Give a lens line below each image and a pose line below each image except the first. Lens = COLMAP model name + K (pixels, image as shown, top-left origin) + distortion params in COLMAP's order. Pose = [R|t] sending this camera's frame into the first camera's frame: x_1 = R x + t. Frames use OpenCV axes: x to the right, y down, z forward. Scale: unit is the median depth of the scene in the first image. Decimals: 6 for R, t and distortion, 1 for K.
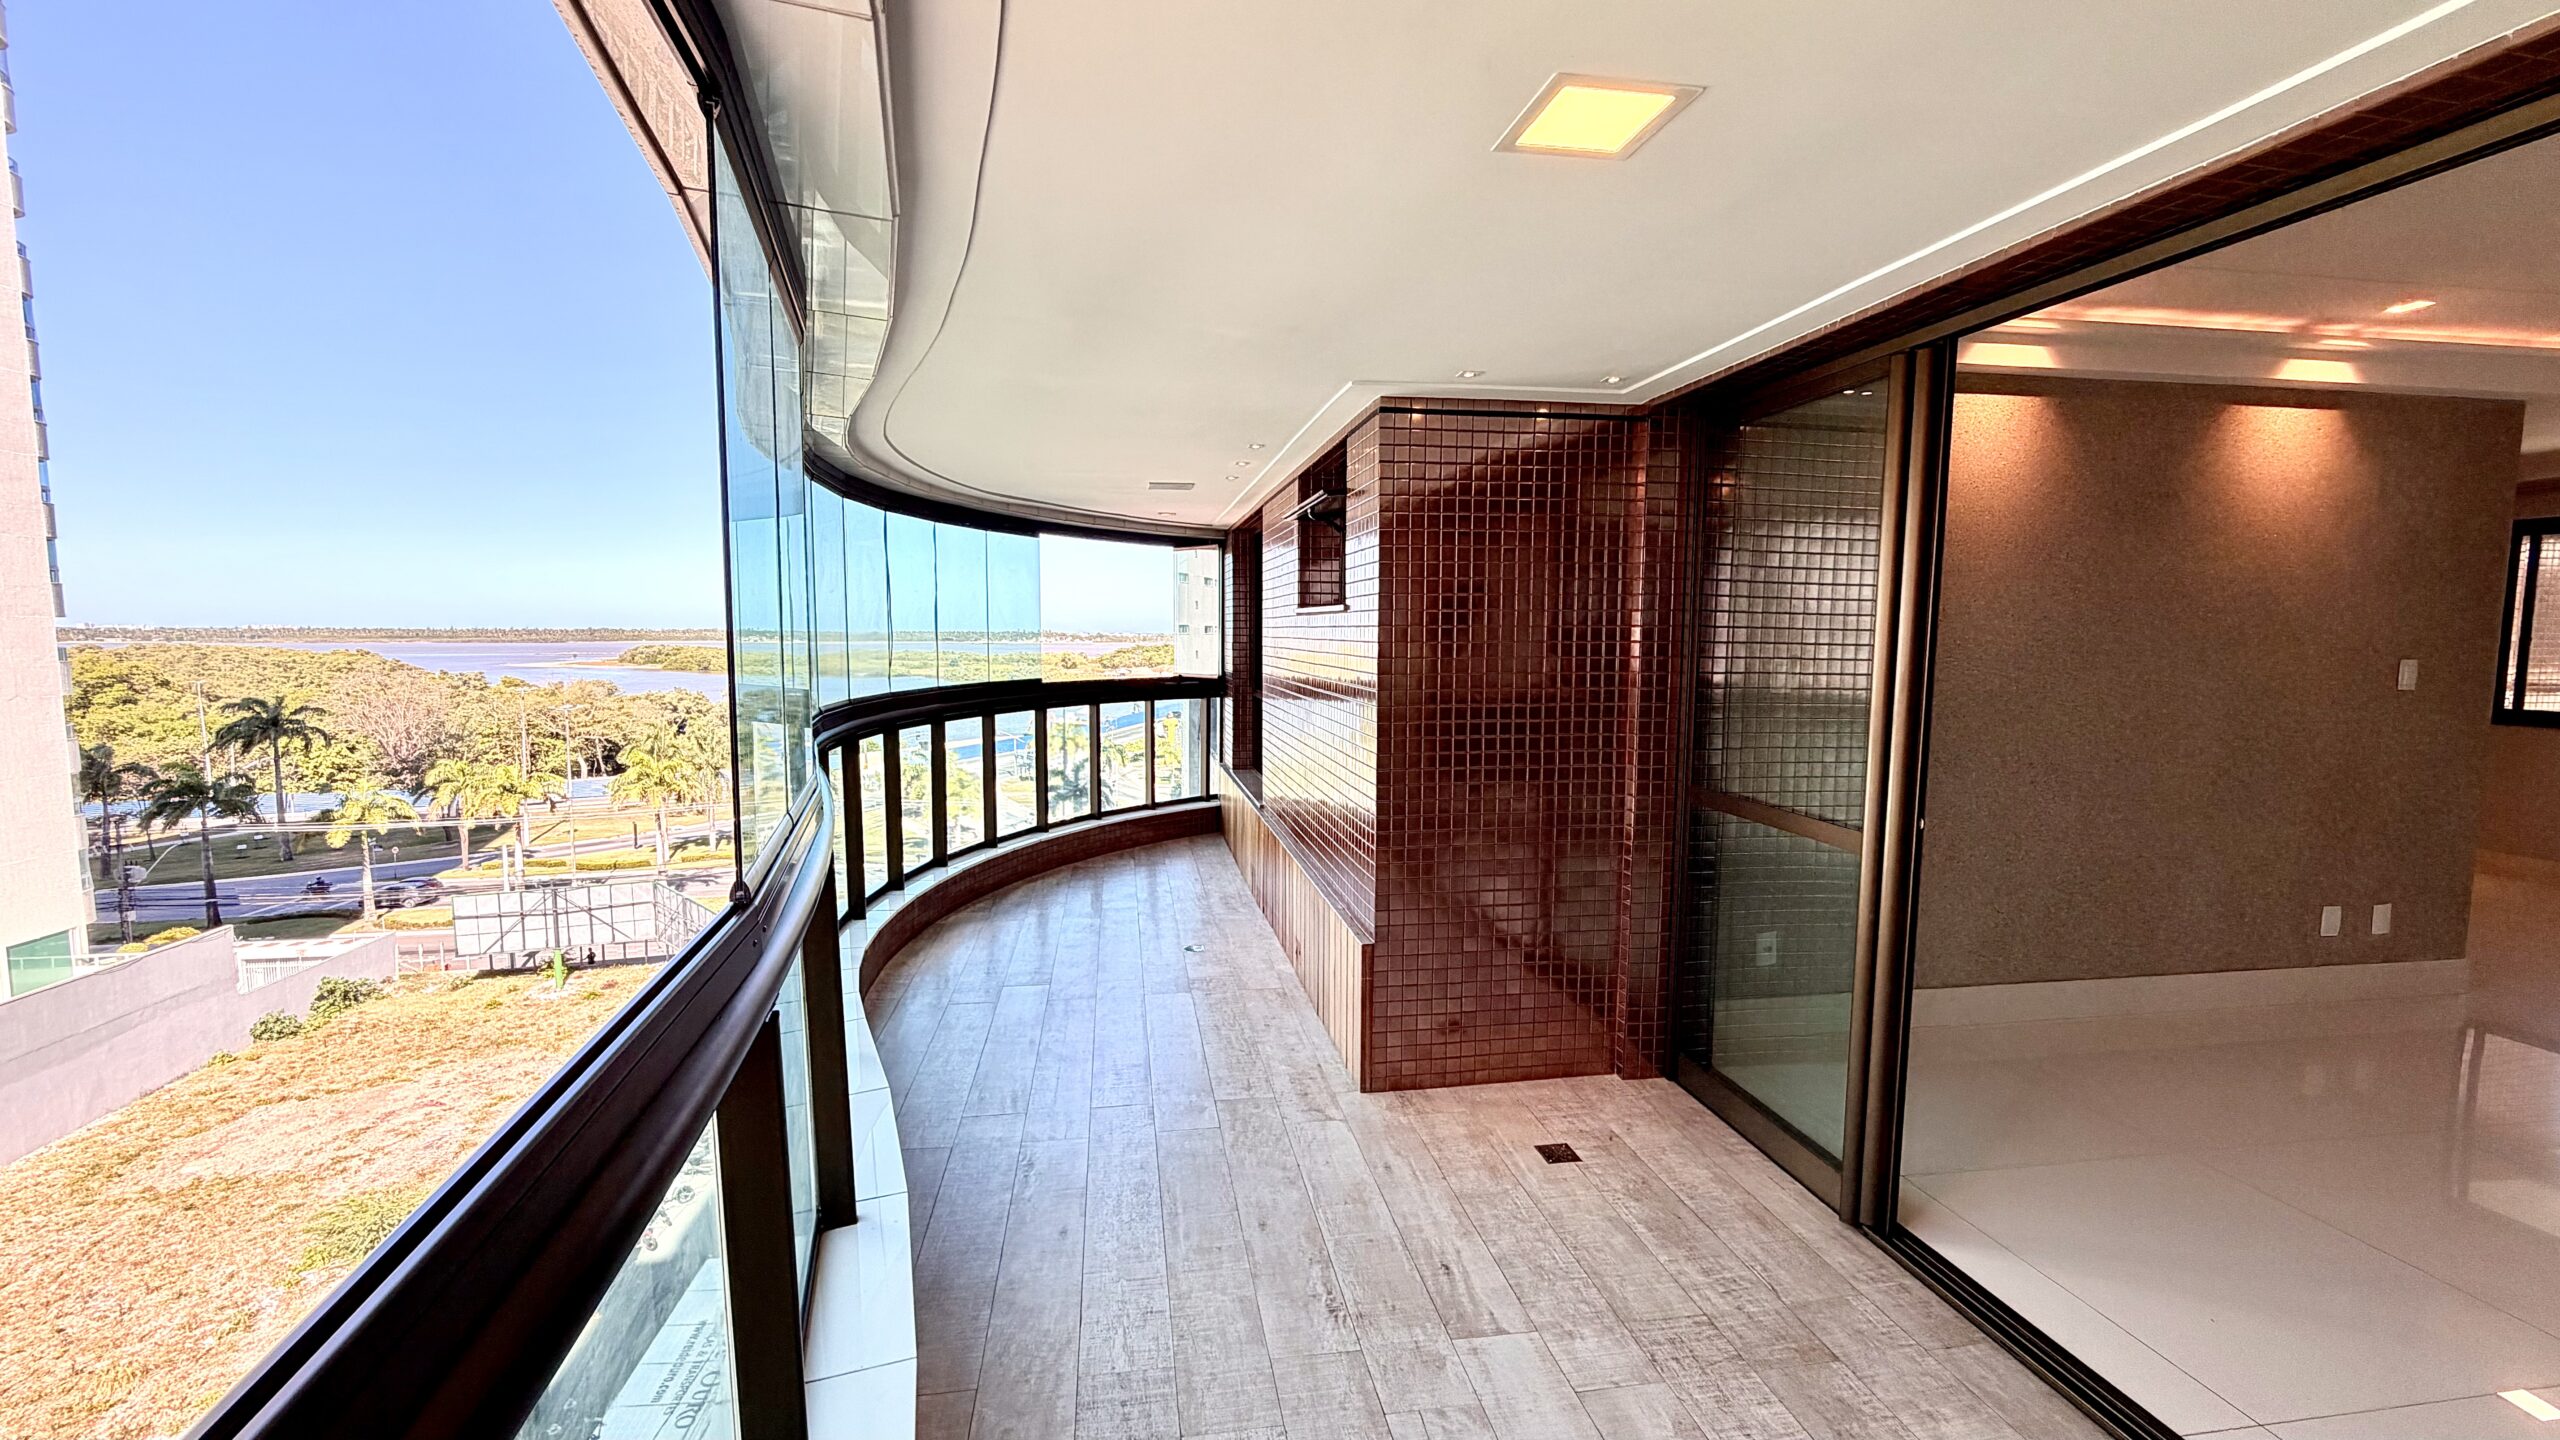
lens RADIAL K [[1023.7, 0, 1280.3], [0, 1023.7, 722.9], [0, 0, 1]] dist [0.001263, 0.000366]
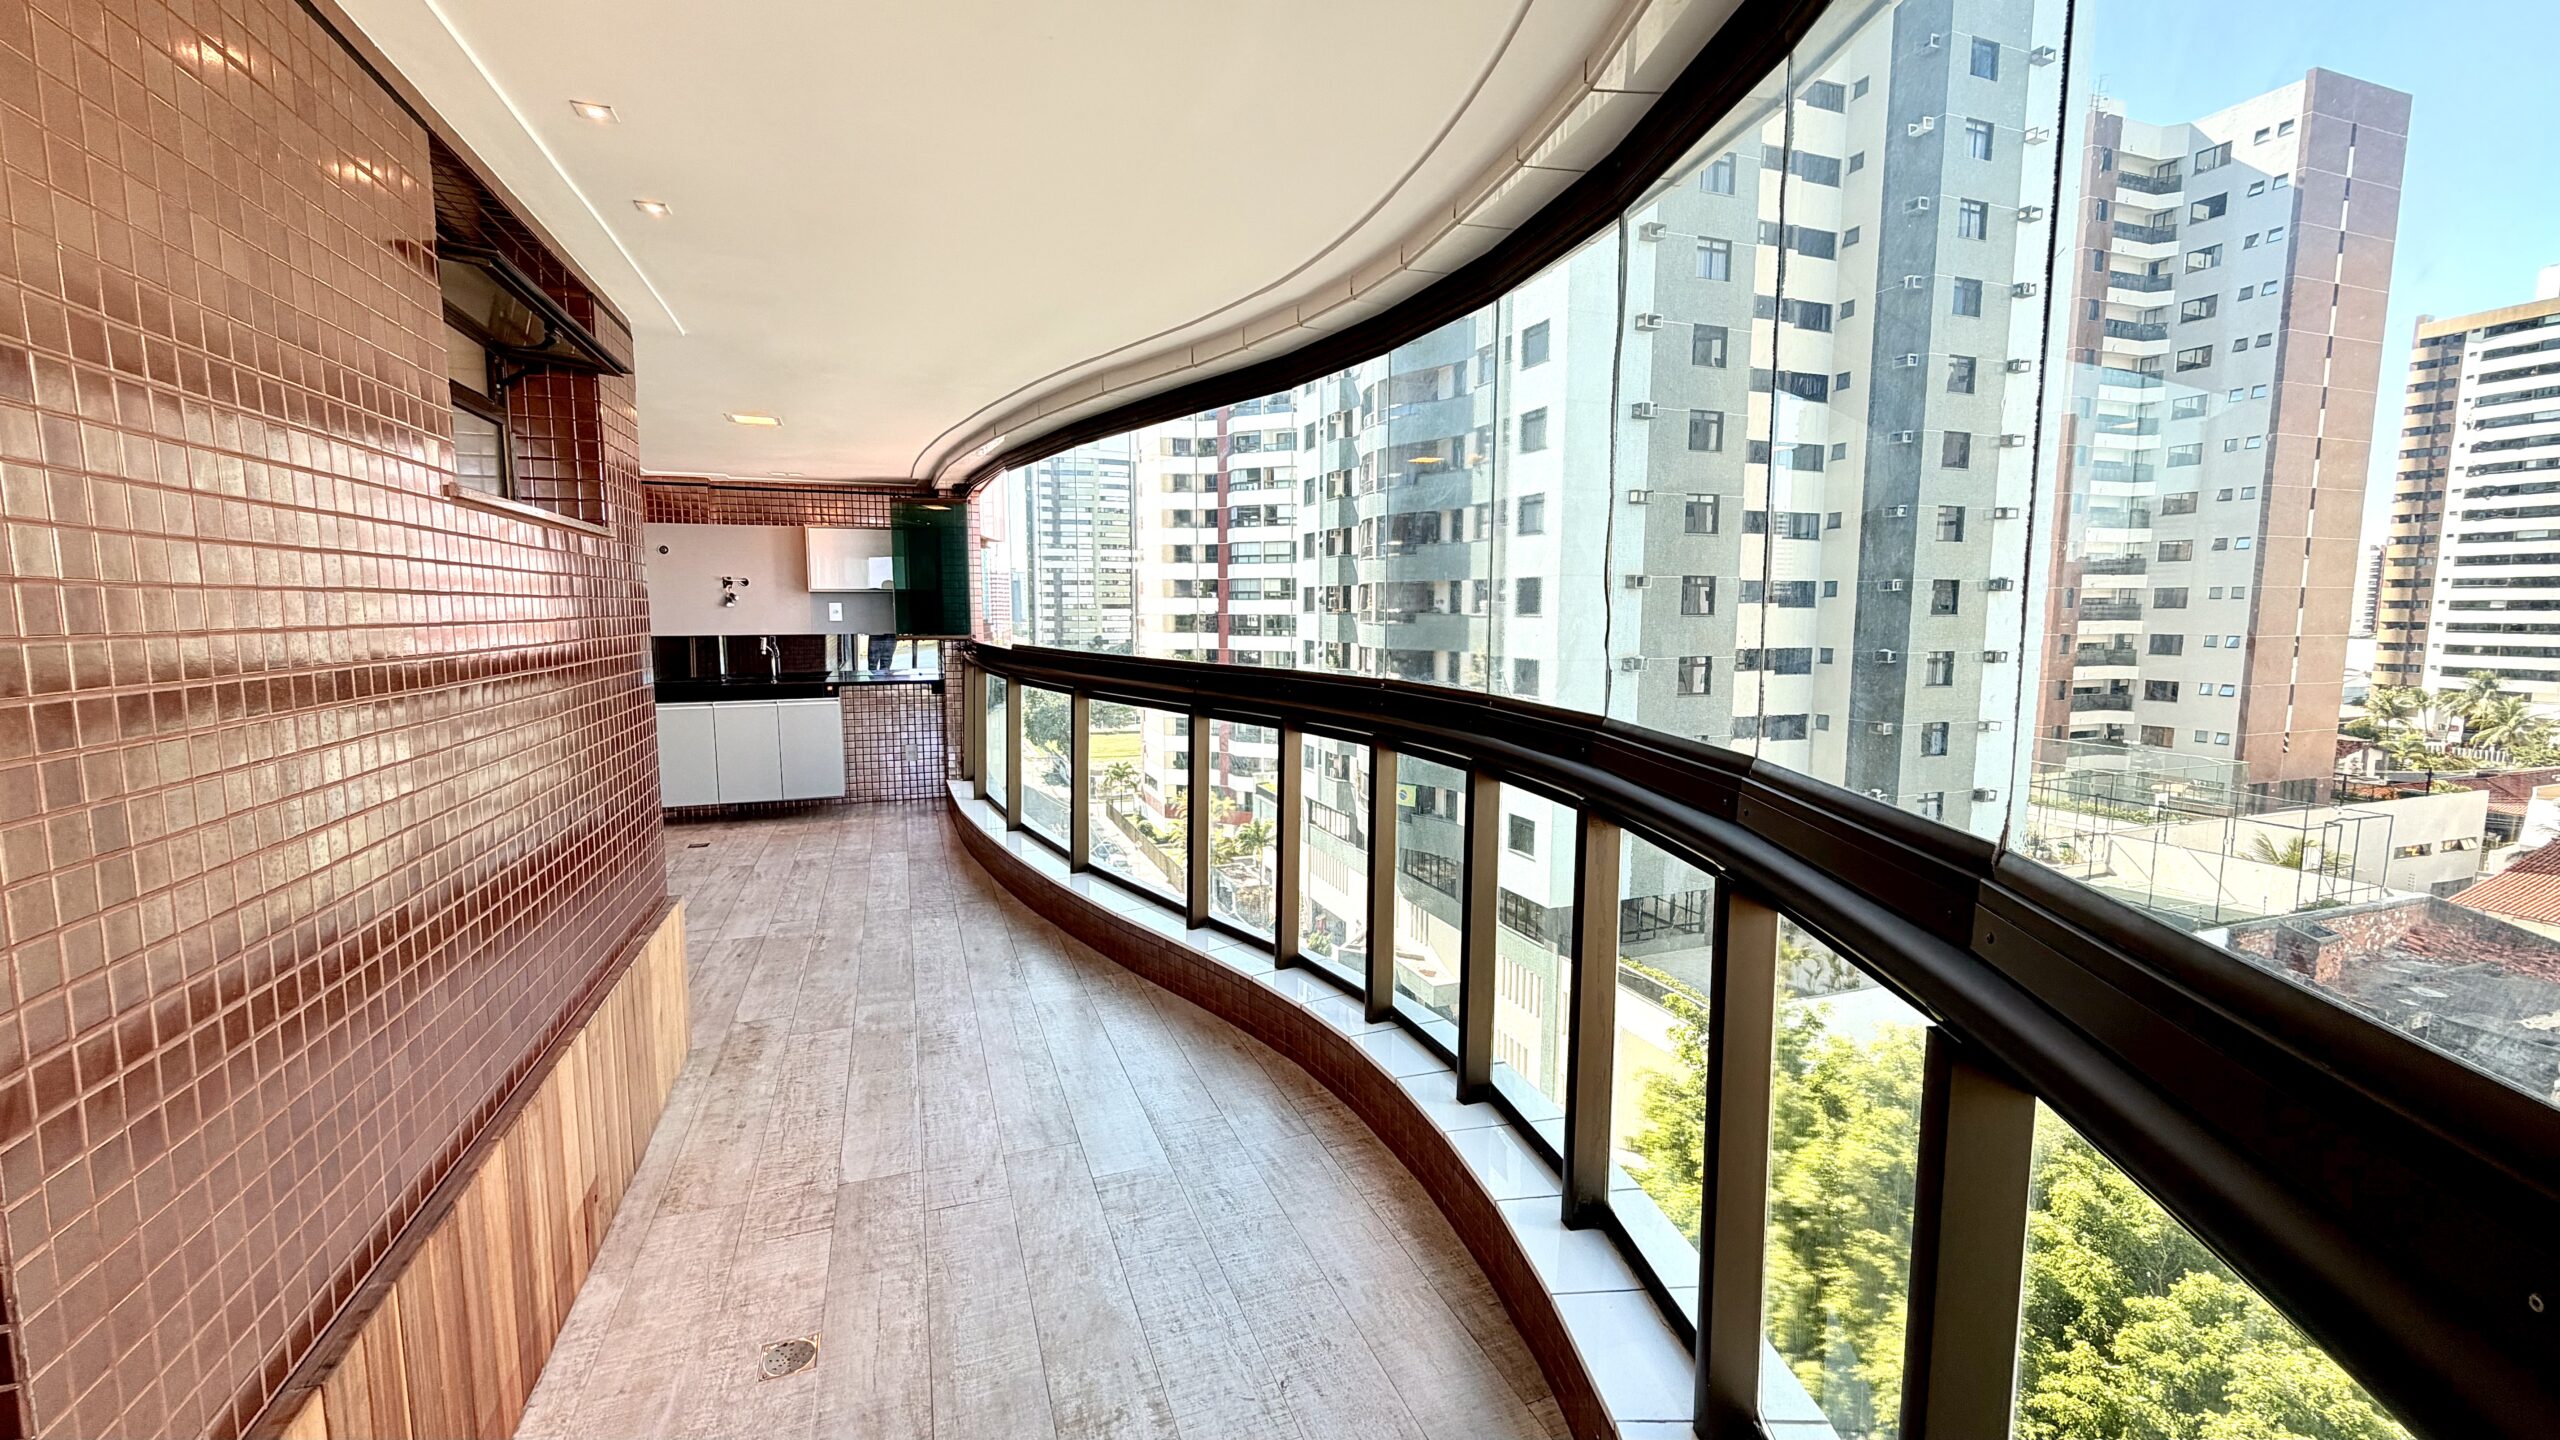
lens RADIAL K [[1023.7, 0, 1281.7], [0, 1023.7, 726.7], [0, 0, 1]] dist [0.001263, 0.000366]
pose [[-0.980644, 0.019156, -0.194862, -0.261317], [-0.021389, 0.978767, 0.203858, -0.135489], [0.194630, 0.204080, -0.959412, 1.800550]]
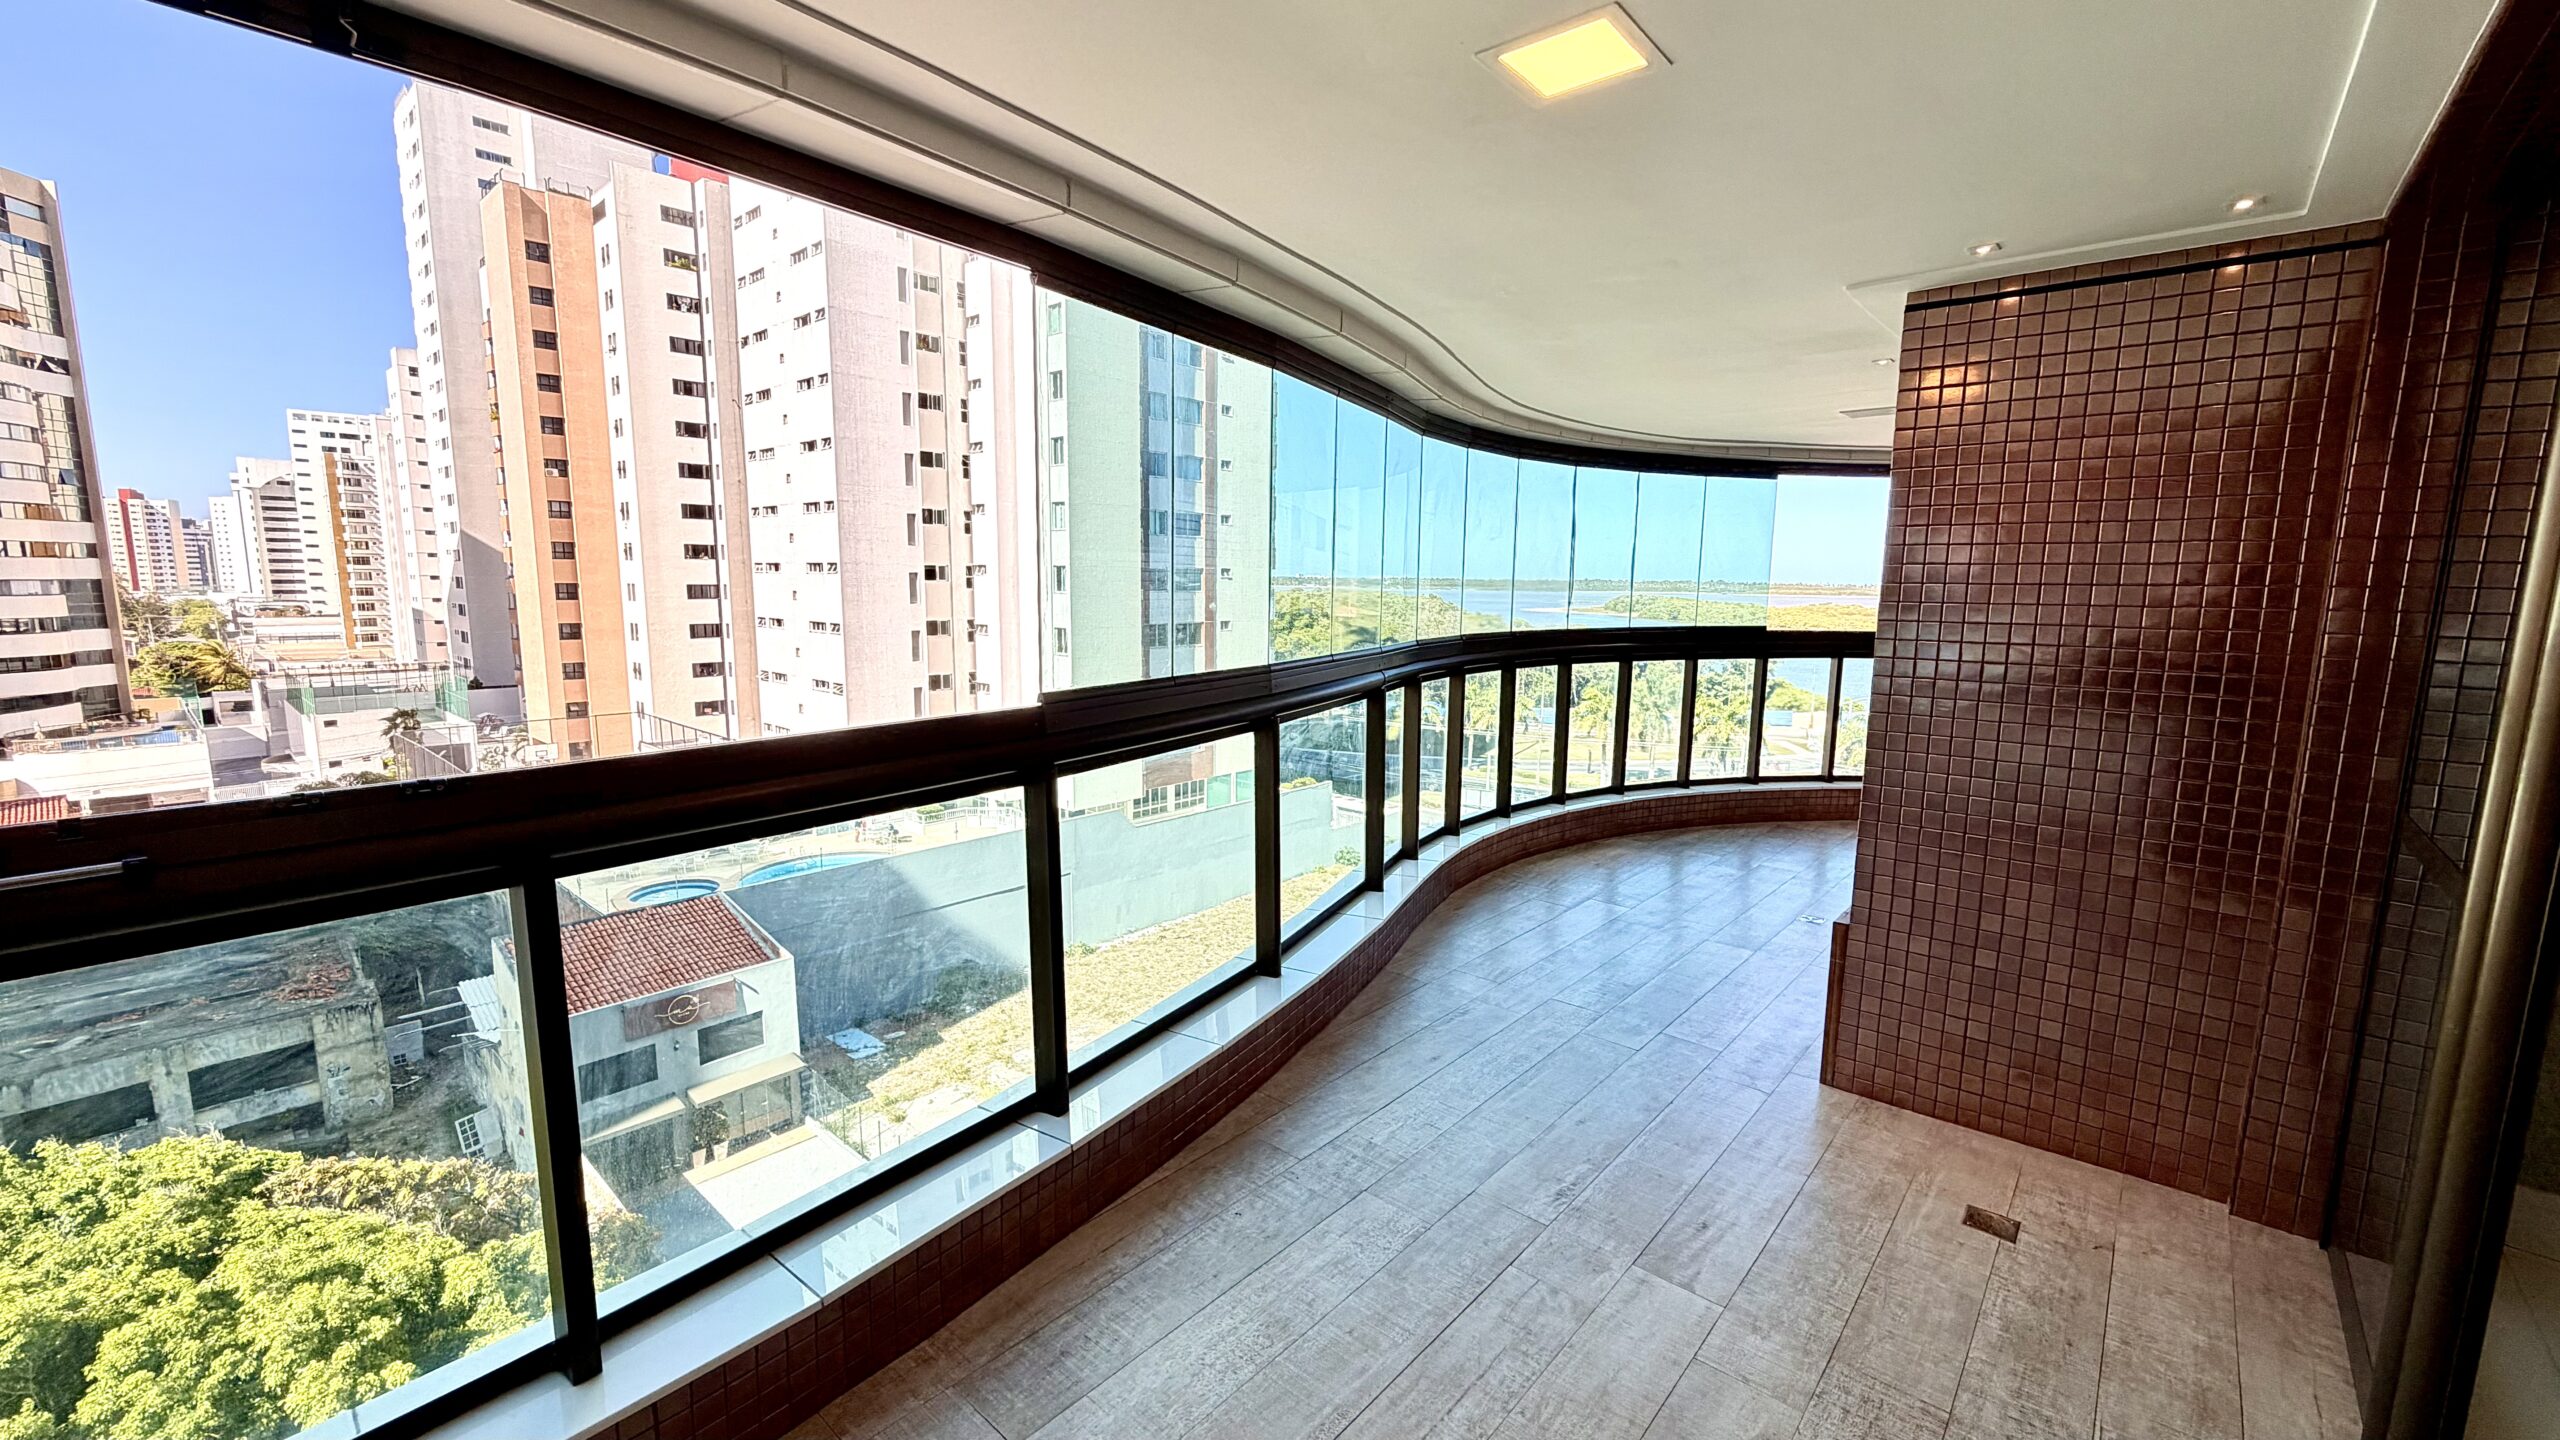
lens RADIAL K [[1023.7, 0, 1279.4], [0, 1023.7, 721.0], [0, 0, 1]] dist [0.001263, 0.000366]
pose [[0.636066, 0.111894, -0.763478, 0.390777], [-0.078556, 0.993680, 0.080185, 0.007768], [0.767625, 0.008973, 0.640836, 0.044479]]
